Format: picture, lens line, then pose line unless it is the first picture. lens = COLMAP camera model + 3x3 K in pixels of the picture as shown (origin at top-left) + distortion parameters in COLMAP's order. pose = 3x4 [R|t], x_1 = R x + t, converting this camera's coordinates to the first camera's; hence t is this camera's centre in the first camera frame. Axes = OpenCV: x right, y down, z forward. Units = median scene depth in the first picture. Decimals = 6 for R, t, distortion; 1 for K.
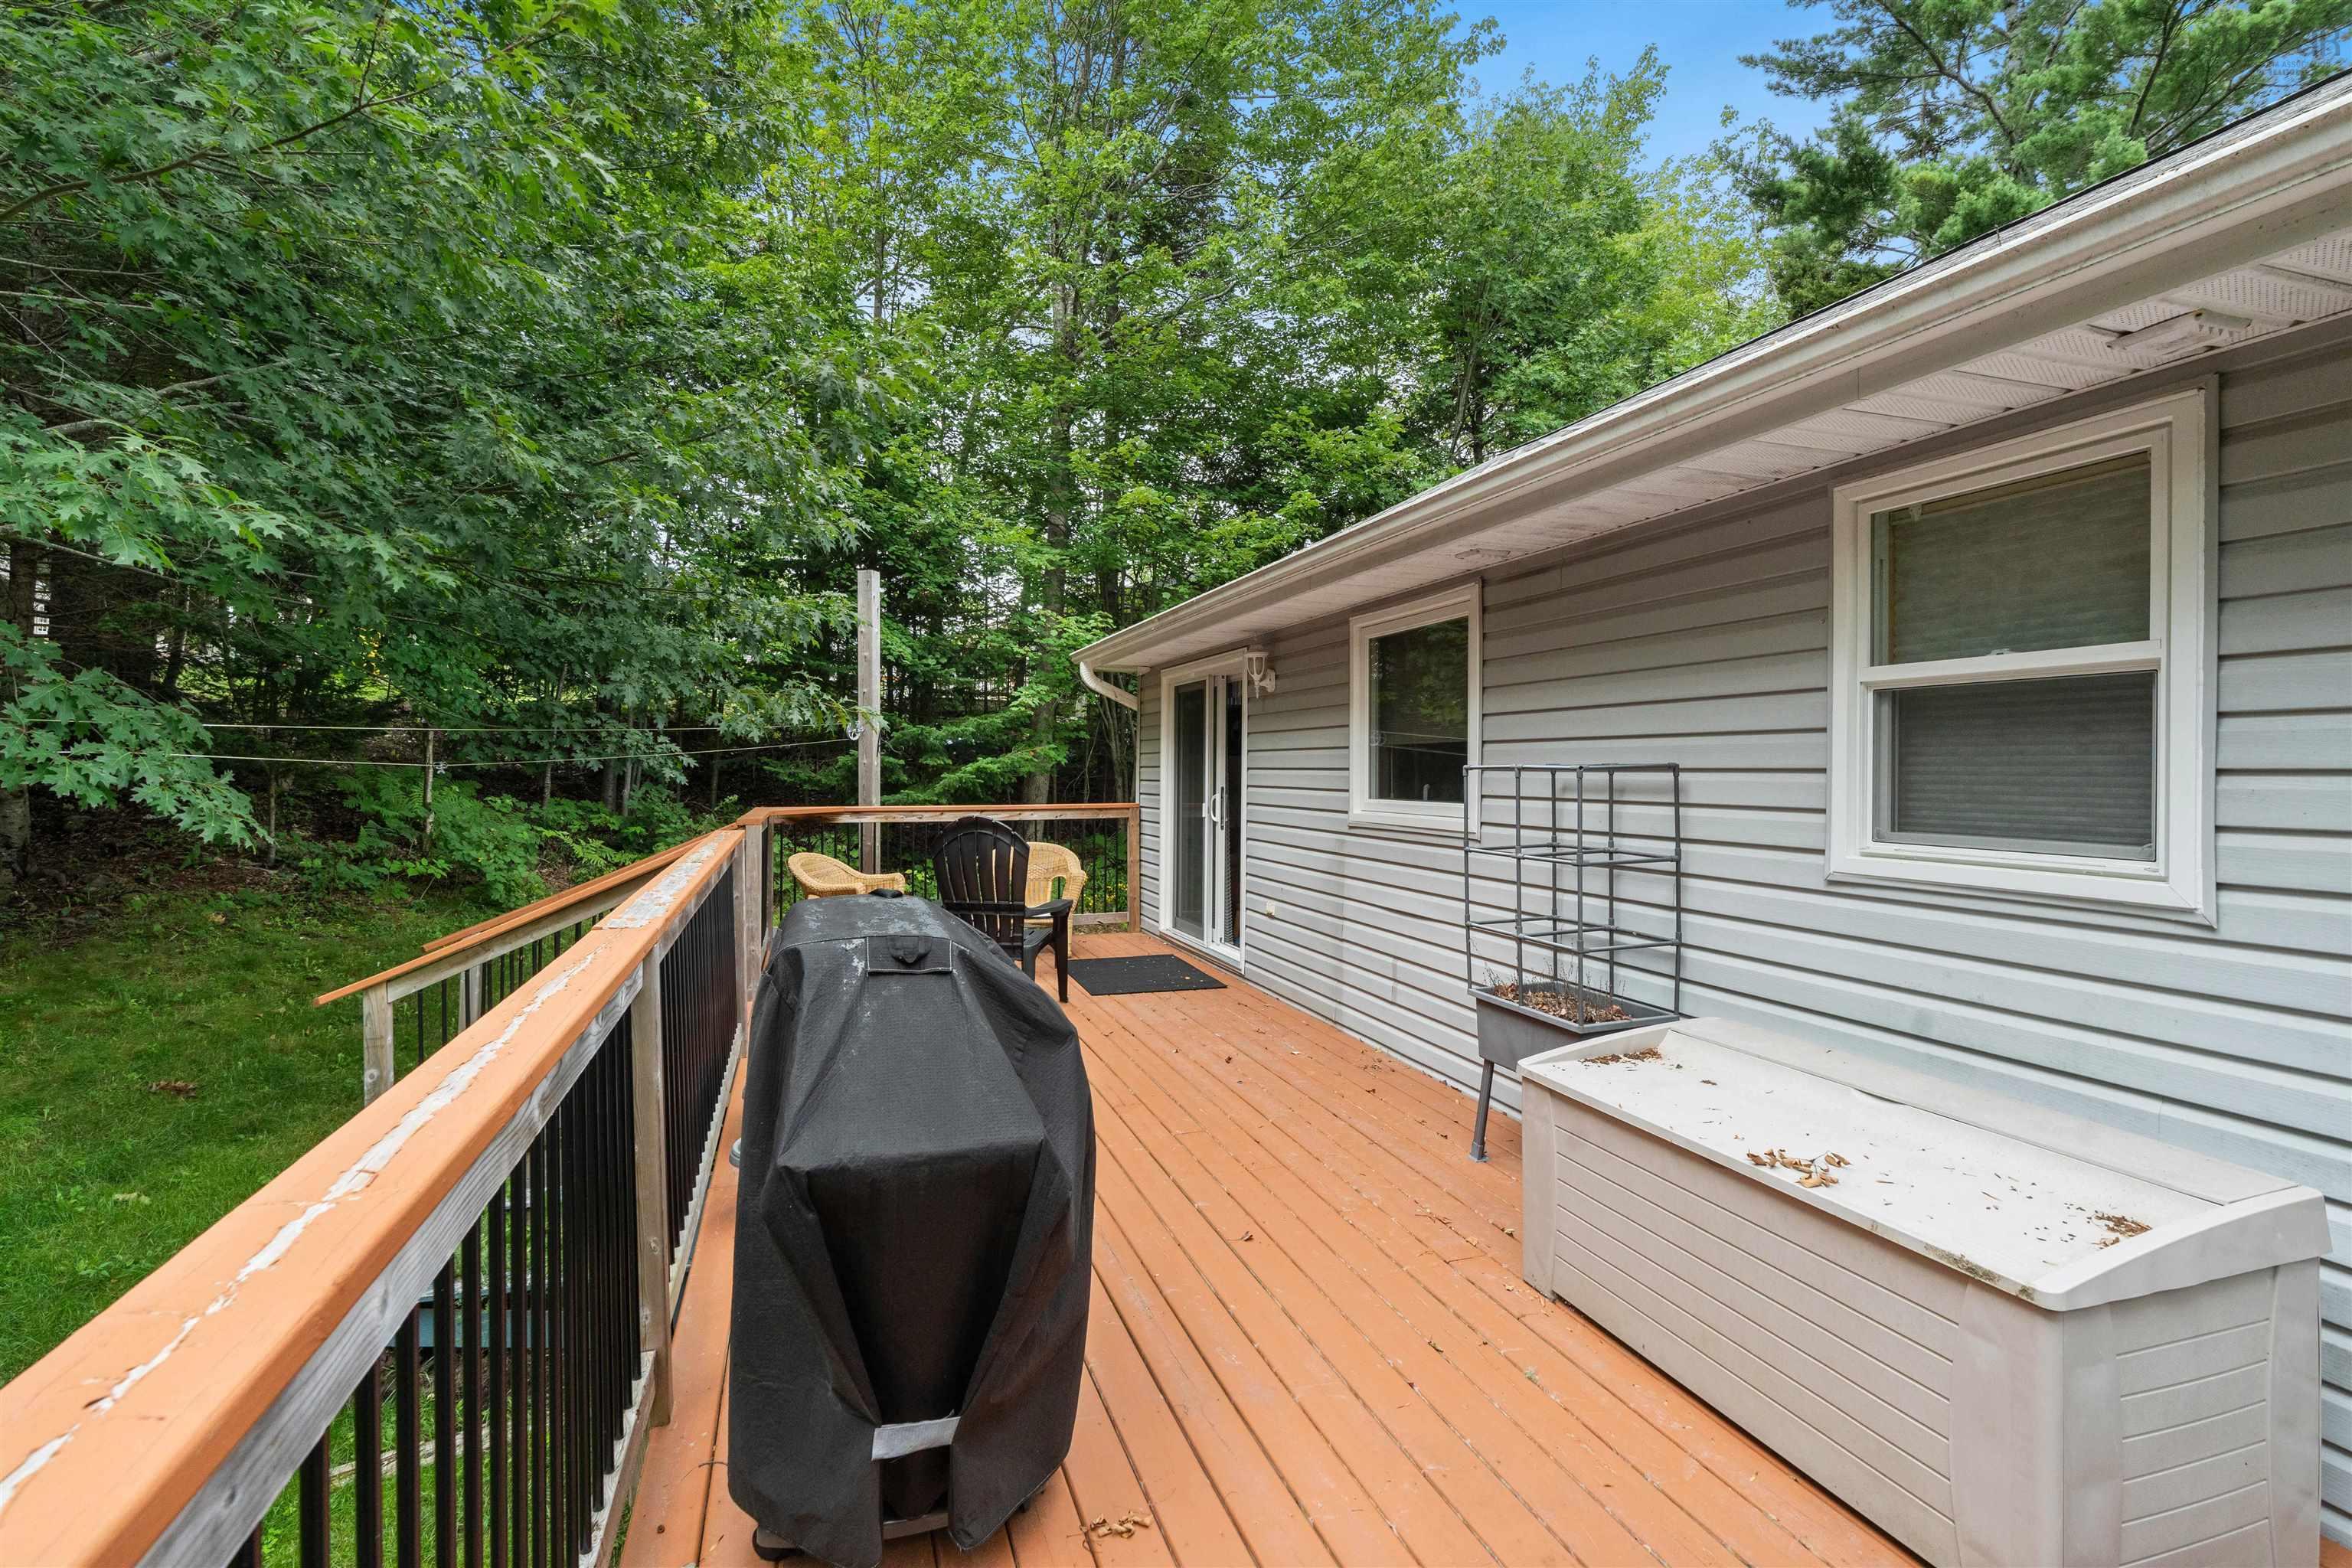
lens RADIAL K [[1074.5, 0, 1176.0], [0, 1074.5, 784.0], [0, 0, 1]] dist [0.000300, 0.000054]
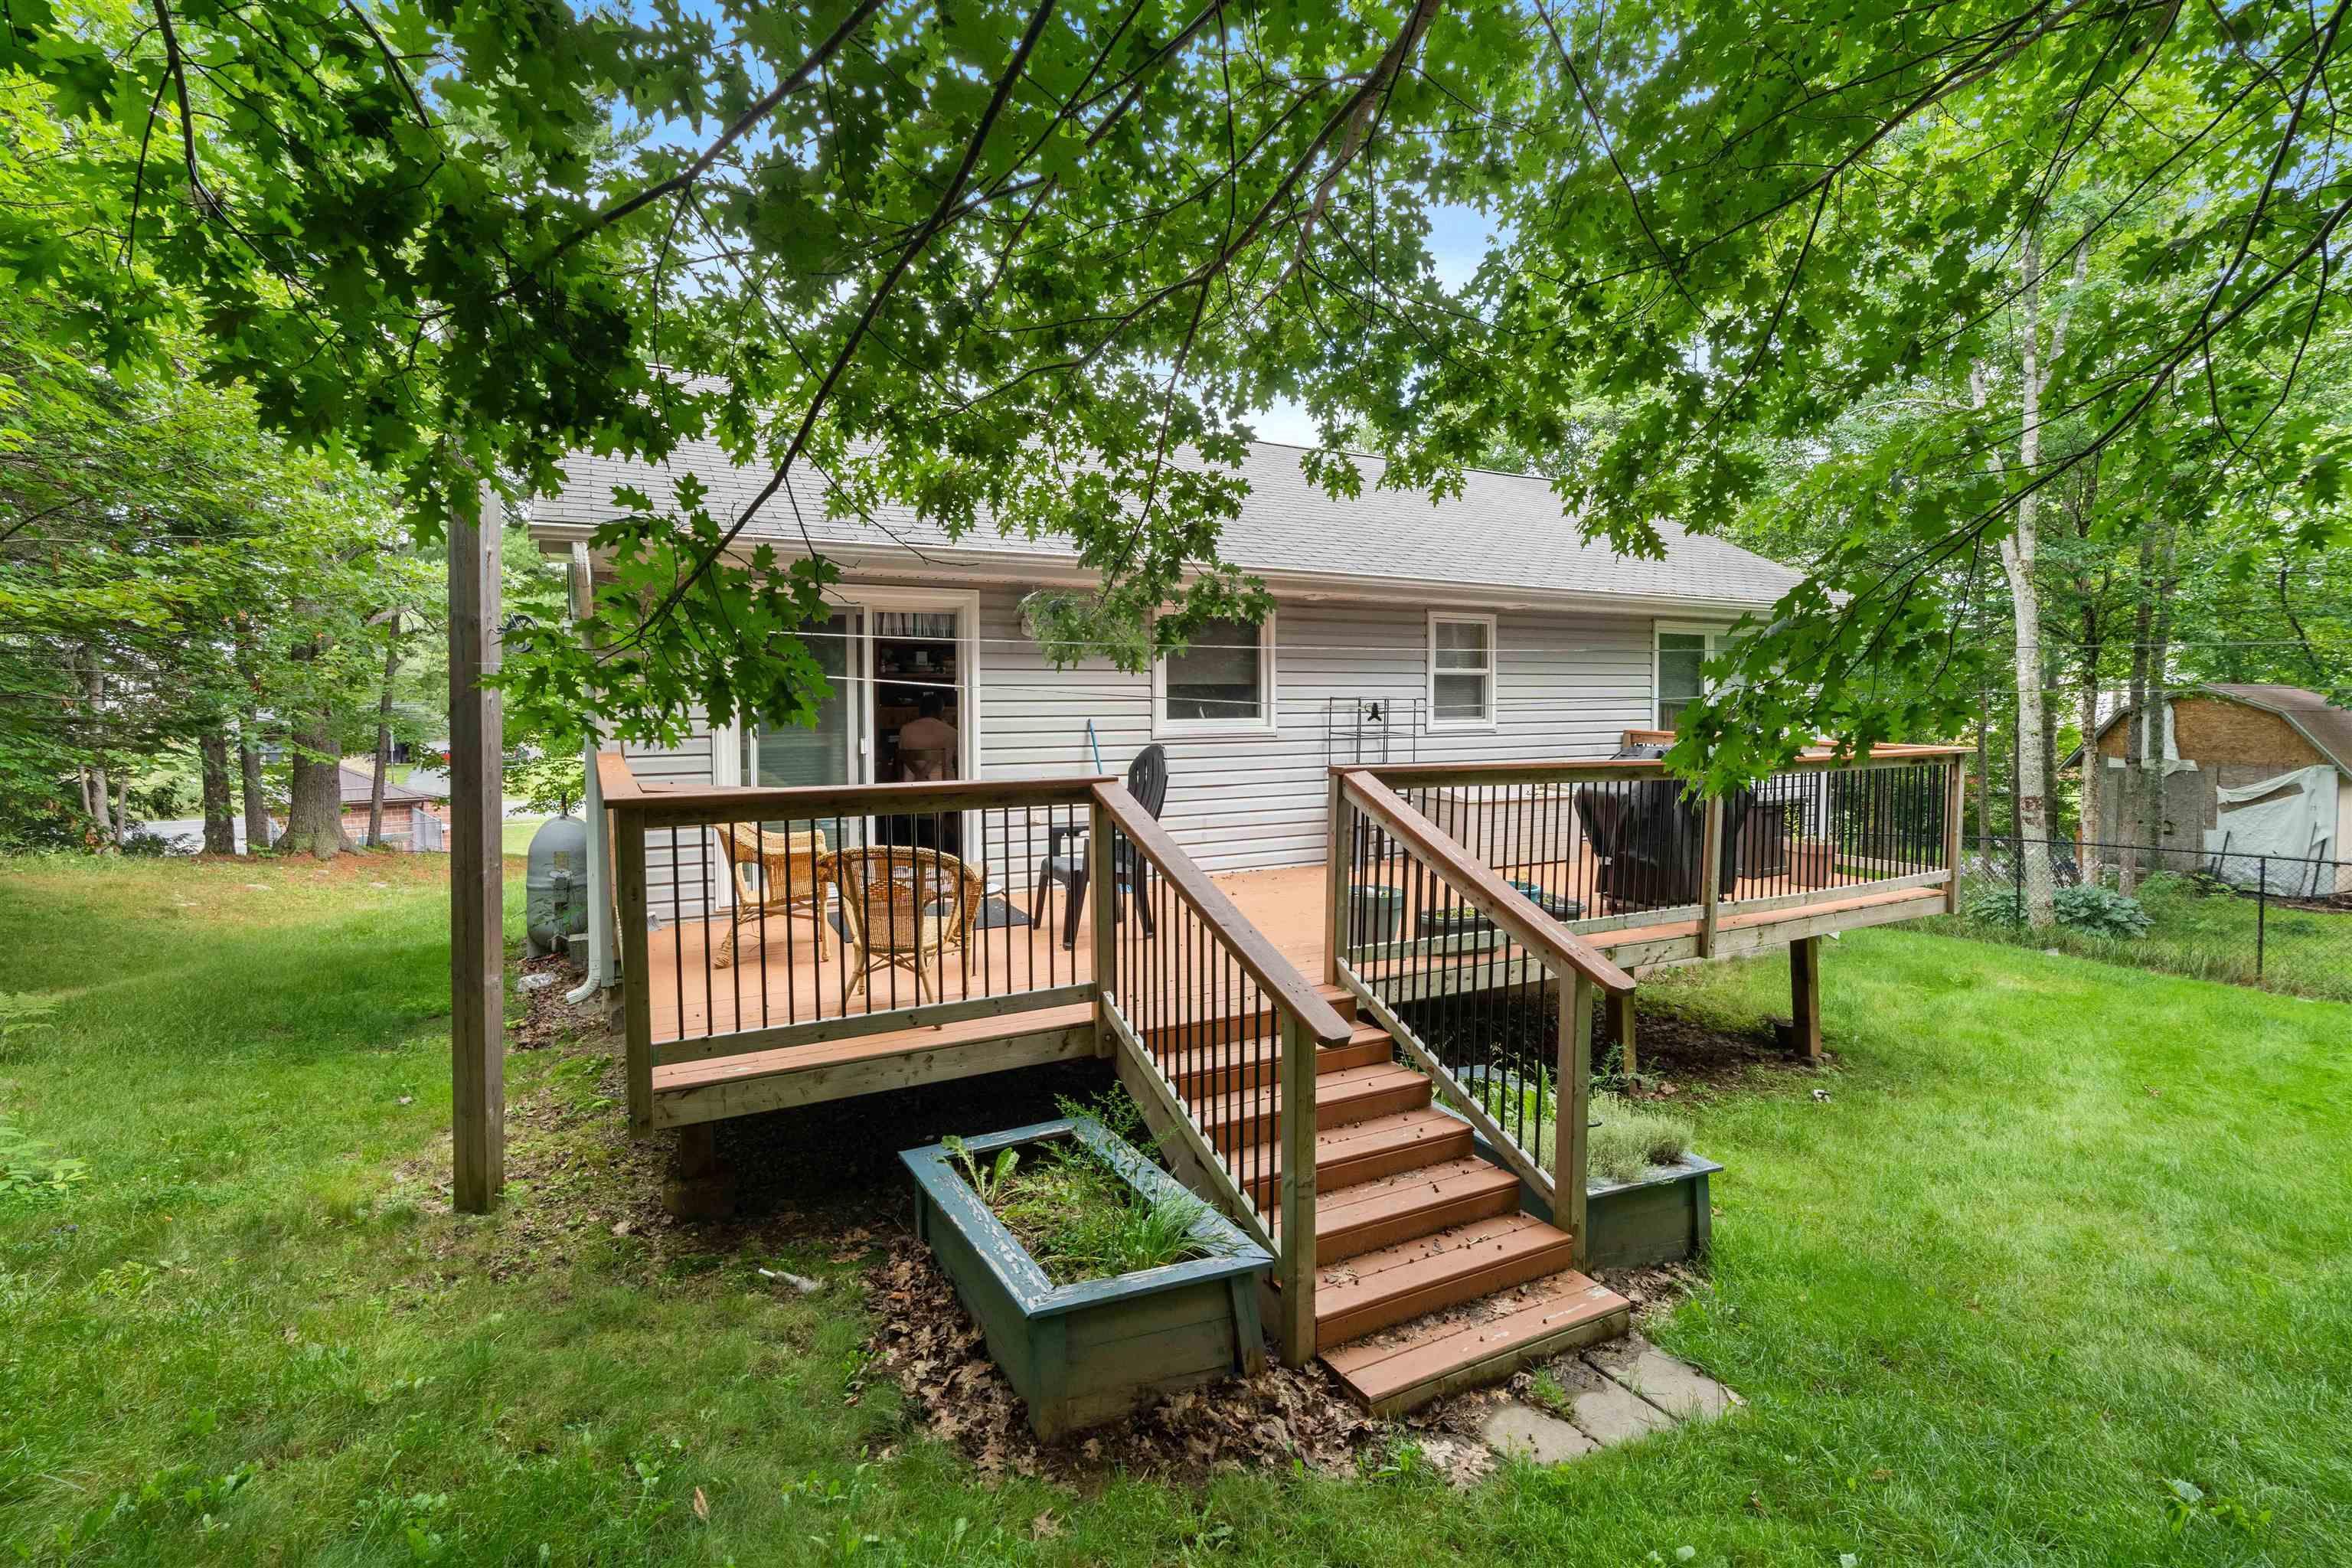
lens RADIAL K [[1074.5, 0, 1176.0], [0, 1074.5, 784.0], [0, 0, 1]] dist [0.000300, 0.000054]
pose [[-0.193496, -0.073863, 0.978317, -1.397259], [0.016093, 0.996789, 0.078441, -0.013020], [-0.980969, 0.030922, -0.191686, 1.367516]]
